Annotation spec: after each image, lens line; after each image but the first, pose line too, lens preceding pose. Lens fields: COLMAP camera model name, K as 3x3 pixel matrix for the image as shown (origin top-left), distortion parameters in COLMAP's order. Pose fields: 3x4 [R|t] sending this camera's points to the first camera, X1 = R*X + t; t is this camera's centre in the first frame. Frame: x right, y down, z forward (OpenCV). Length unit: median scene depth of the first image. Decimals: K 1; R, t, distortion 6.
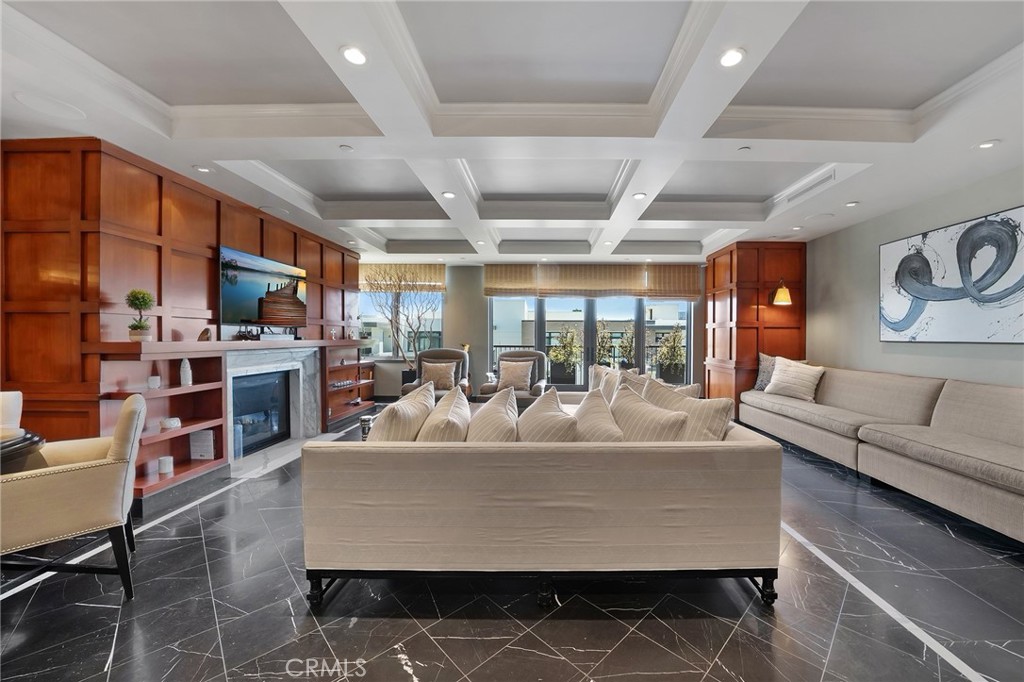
lens RADIAL K [[359.3, 0, 518.0], [0, 359.3, 338.3], [0, 0, 1]] dist [-0.015927, -0.000058]
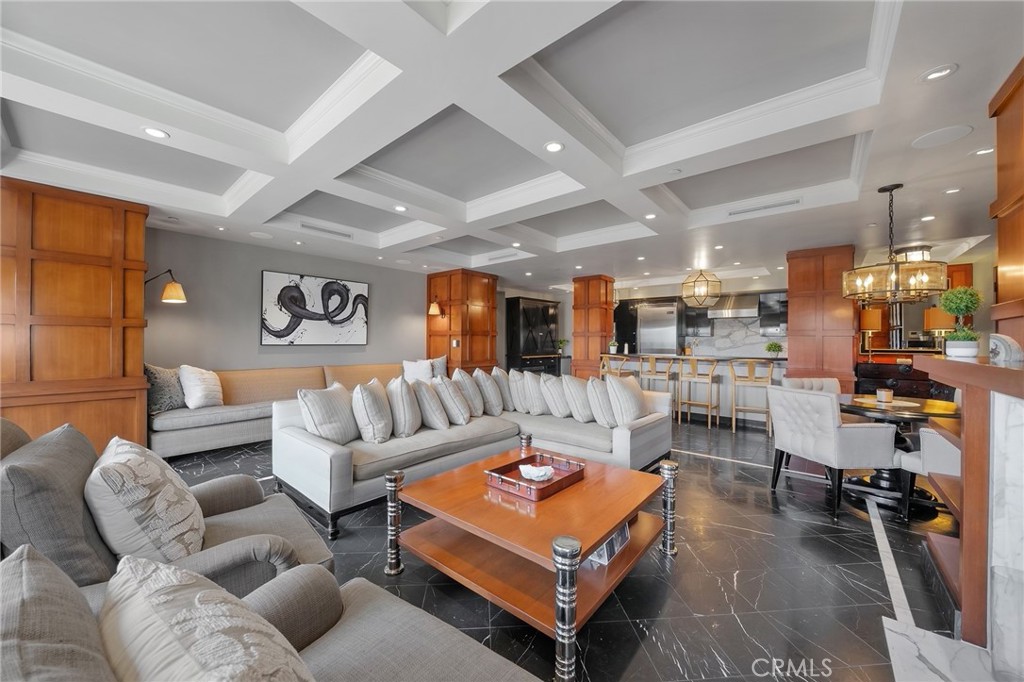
lens RADIAL K [[373.1, 0, 515.2], [0, 373.1, 341.8], [0, 0, 1]] dist [-0.000109, -0.000008]
pose [[-0.771585, -0.005208, 0.636105, -0.623841], [-0.004858, 0.999986, 0.002295, -0.010798], [-0.636108, -0.001319, -0.771599, 1.638126]]
